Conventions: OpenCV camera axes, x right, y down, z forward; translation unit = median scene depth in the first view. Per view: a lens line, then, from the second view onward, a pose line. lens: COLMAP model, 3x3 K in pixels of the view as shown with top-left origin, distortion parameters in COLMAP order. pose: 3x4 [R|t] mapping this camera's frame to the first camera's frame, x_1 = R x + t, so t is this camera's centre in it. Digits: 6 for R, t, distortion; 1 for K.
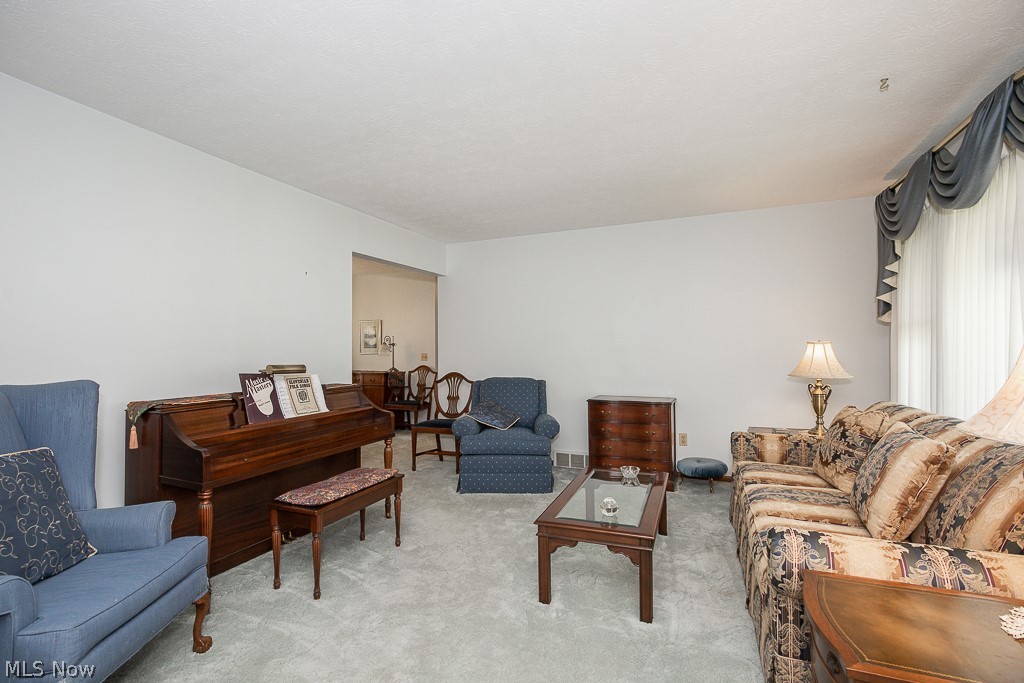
lens RADIAL K [[475.4, 0, 513.2], [0, 475.4, 337.9], [0, 0, 1]] dist [-0.002714, 0.000184]
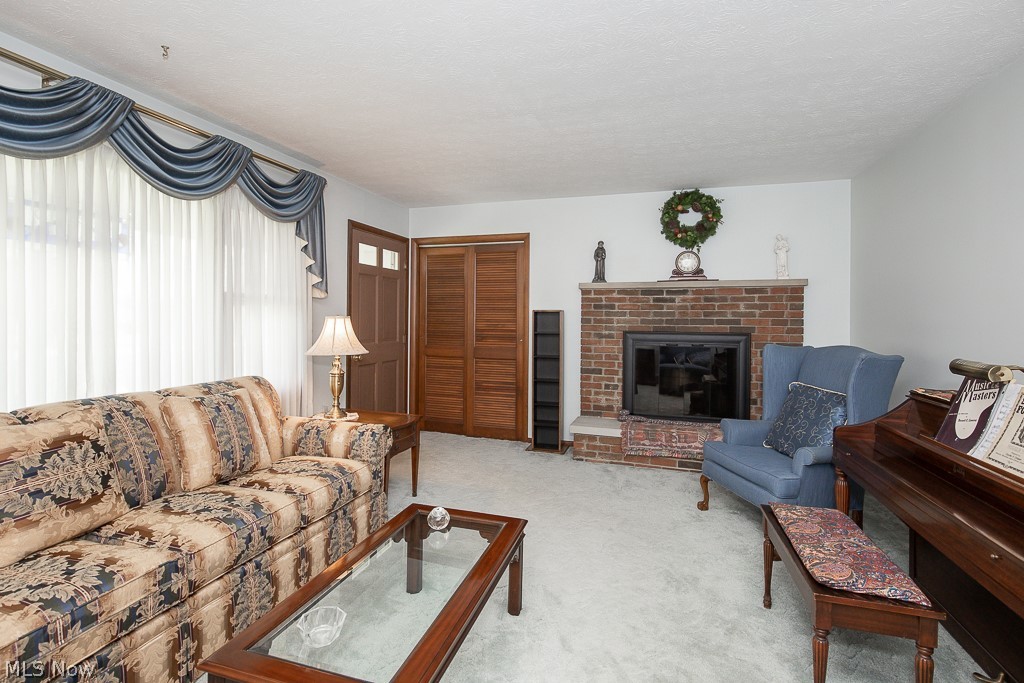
lens RADIAL K [[484.4, 0, 516.1], [0, 484.4, 324.3], [0, 0, 1]] dist [-0.015055, 0.009928]
pose [[-0.994297, -0.007905, -0.106356, 0.132184], [-0.006935, 0.999931, -0.009483, 0.019139], [0.106424, -0.008691, -0.994283, 1.508779]]
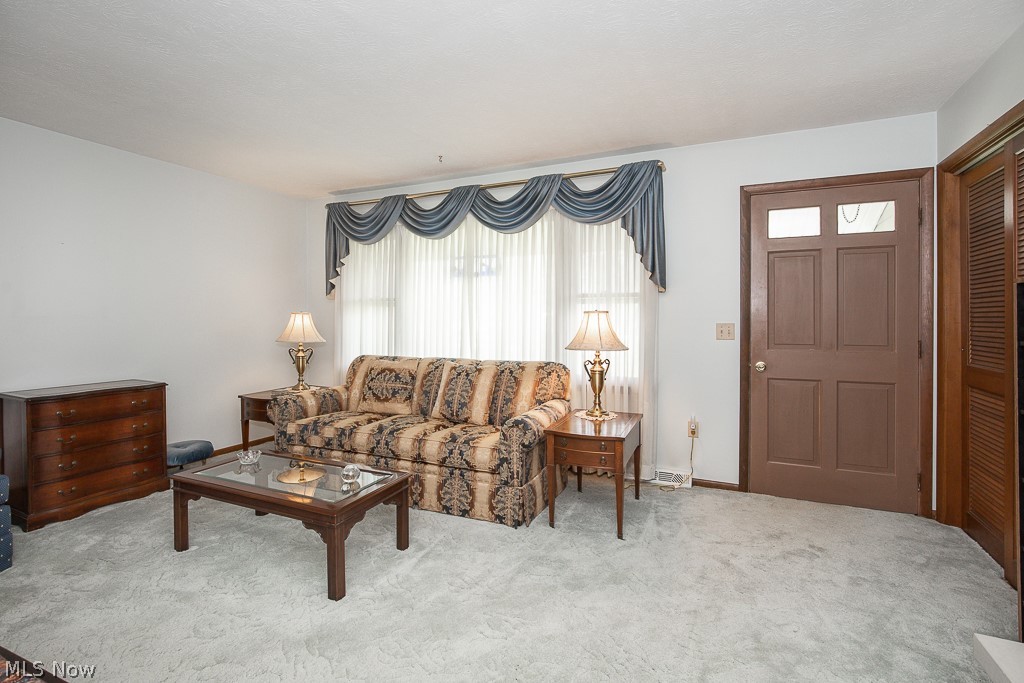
lens RADIAL K [[475.4, 0, 513.2], [0, 475.4, 337.9], [0, 0, 1]] dist [-0.002714, 0.000184]
pose [[0.019002, -0.036038, 0.999170, -0.635128], [-0.025319, 0.999012, 0.036514, 0.018060], [-0.999499, -0.025992, 0.018071, 0.524864]]
